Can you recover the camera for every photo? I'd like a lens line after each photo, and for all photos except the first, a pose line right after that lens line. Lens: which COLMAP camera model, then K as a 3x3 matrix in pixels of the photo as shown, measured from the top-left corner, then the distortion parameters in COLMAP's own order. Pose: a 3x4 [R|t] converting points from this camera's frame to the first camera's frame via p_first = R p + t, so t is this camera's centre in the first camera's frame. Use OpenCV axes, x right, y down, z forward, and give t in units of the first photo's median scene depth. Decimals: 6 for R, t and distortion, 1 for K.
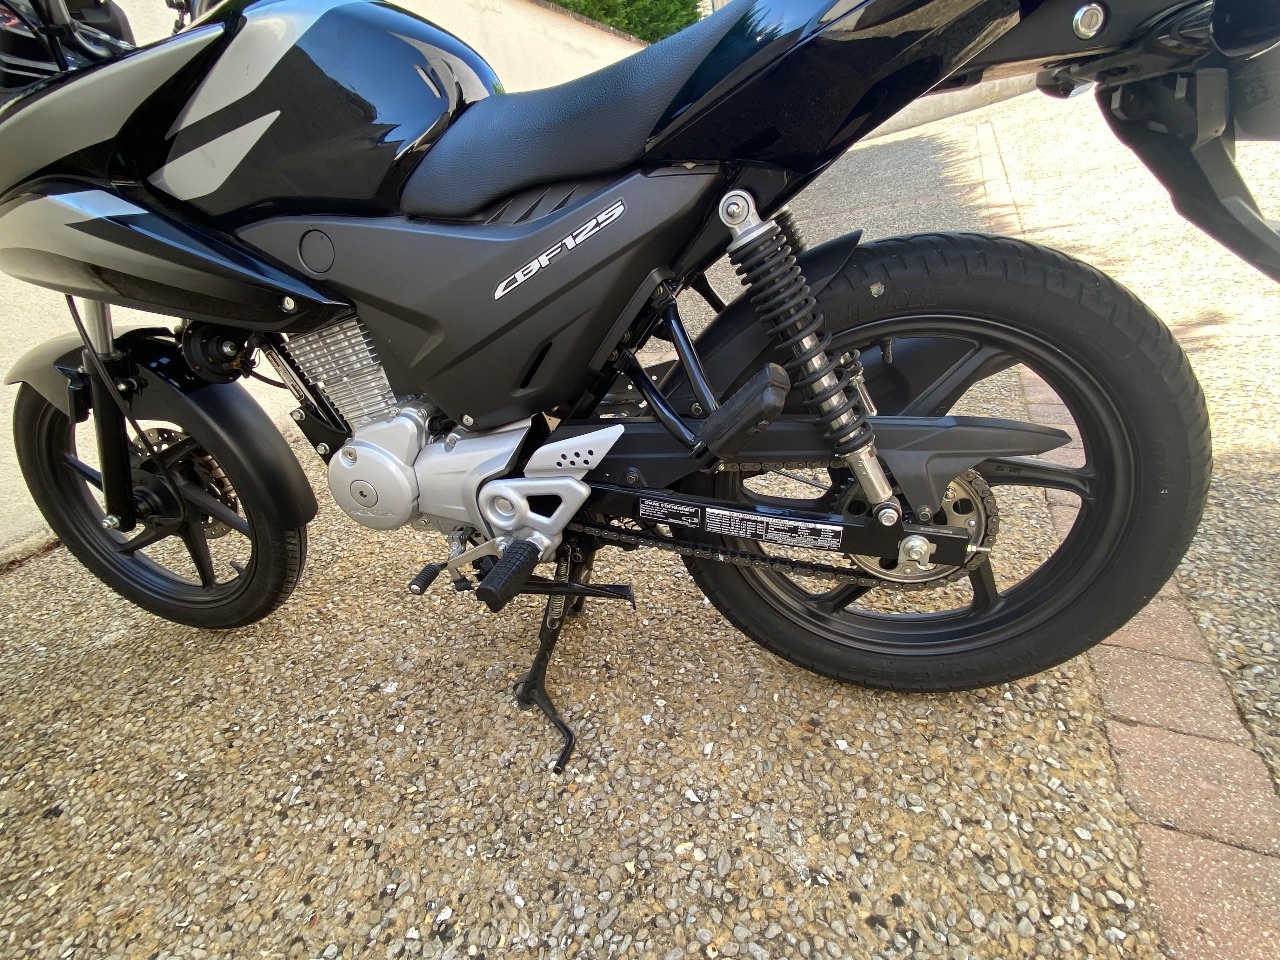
lens RADIAL K [[616.3, 0, 635.5], [0, 616.3, 476.6], [0, 0, 1]] dist [0.013424, -0.016504]
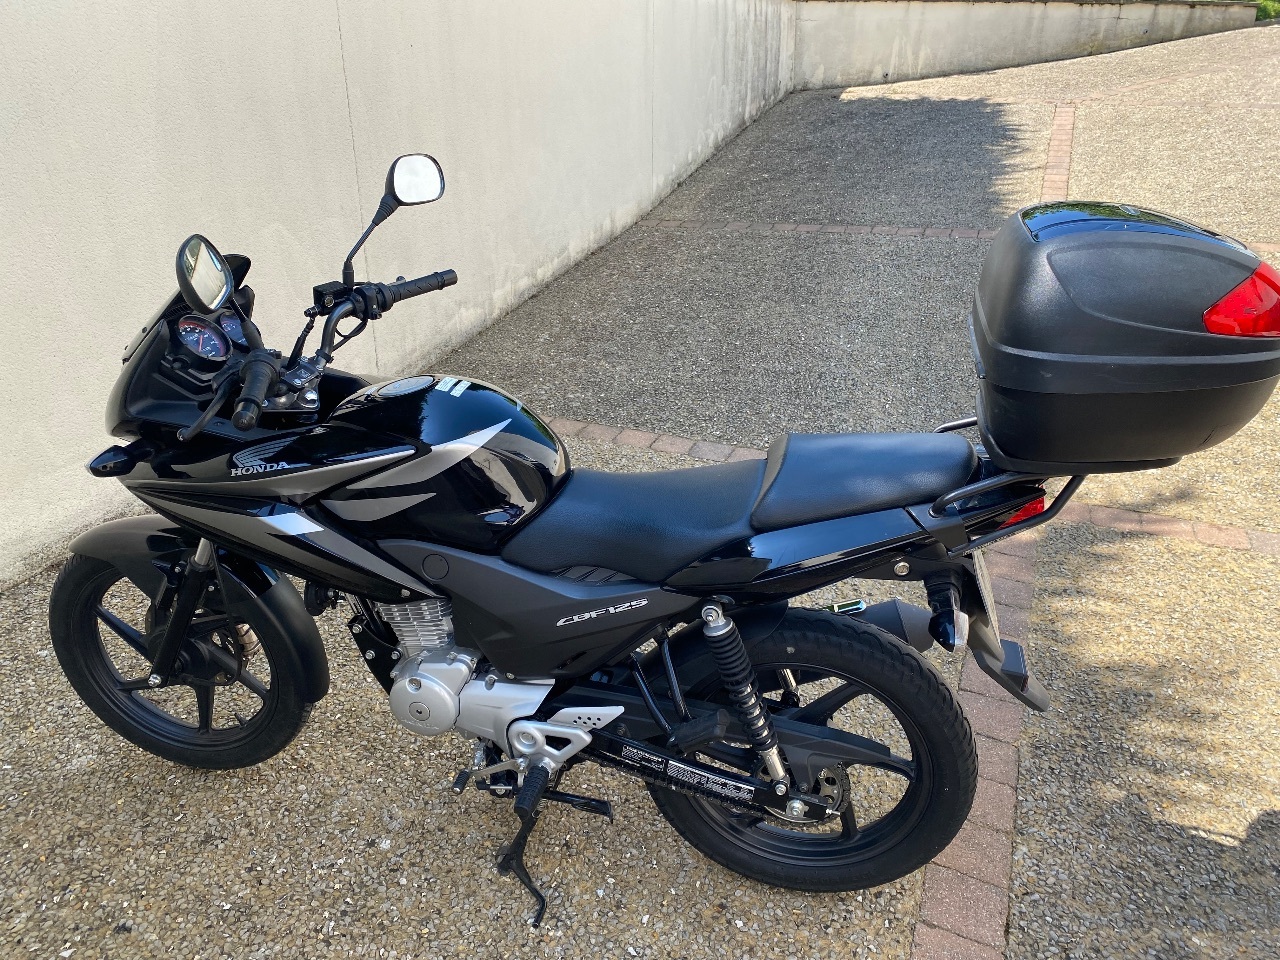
lens RADIAL K [[985.2, 0, 621.1], [0, 985.2, 469.7], [0, 0, 1]] dist [0.000427, 0.010284]
pose [[0.986105, 0.129043, 0.104620, -0.292607], [-0.130298, 0.991461, 0.005215, -0.554921], [-0.103054, -0.018774, 0.994499, -1.157959]]
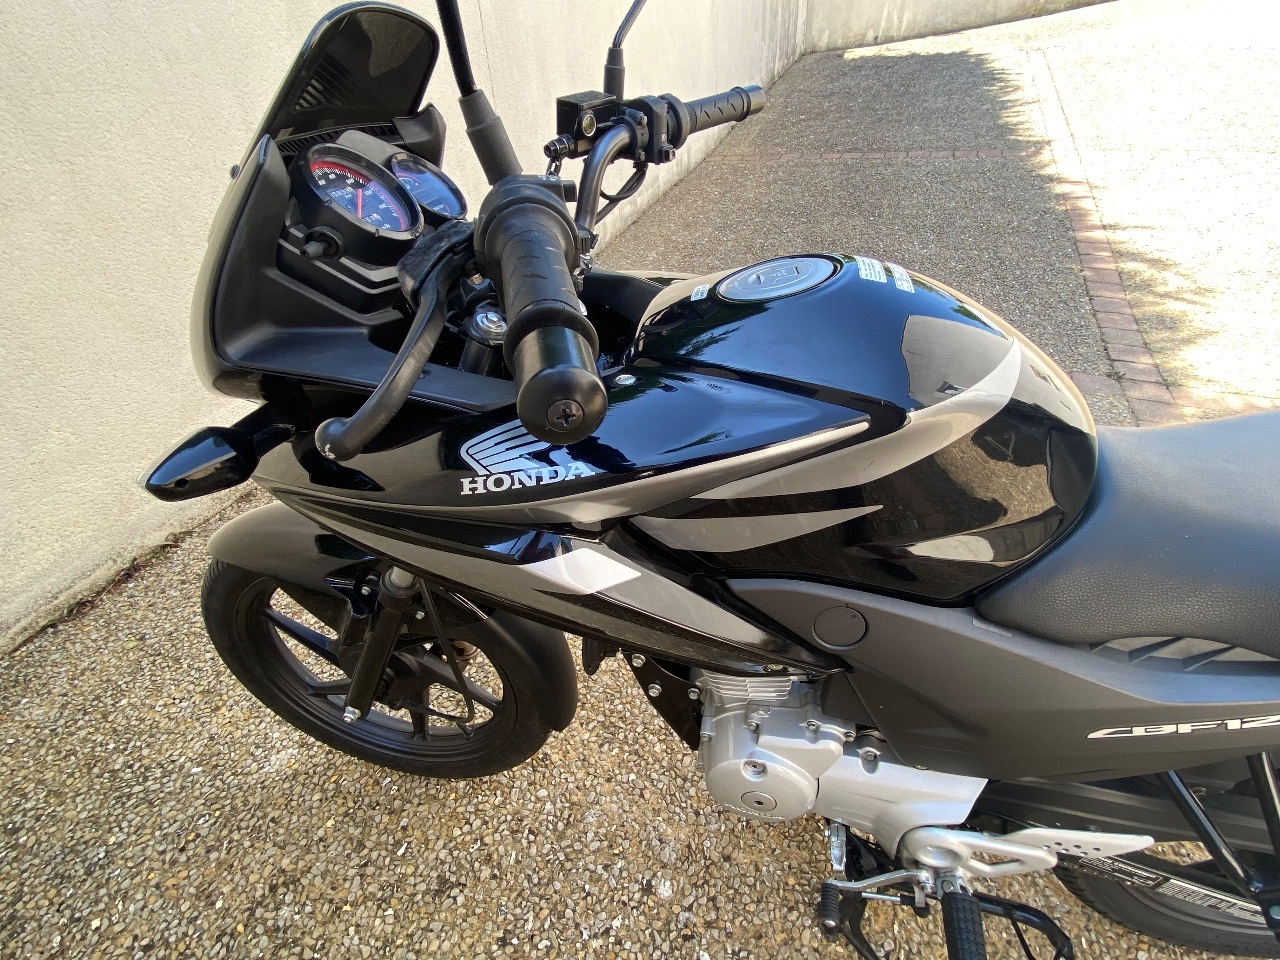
lens RADIAL K [[616.3, 0, 632.0], [0, 616.3, 470.6], [0, 0, 1]] dist [0.013424, -0.016504]
pose [[0.991220, 0.074521, 0.109223, -0.735974], [-0.094053, 0.977984, 0.186285, -0.568347], [-0.092937, -0.194922, 0.976406, 0.244021]]
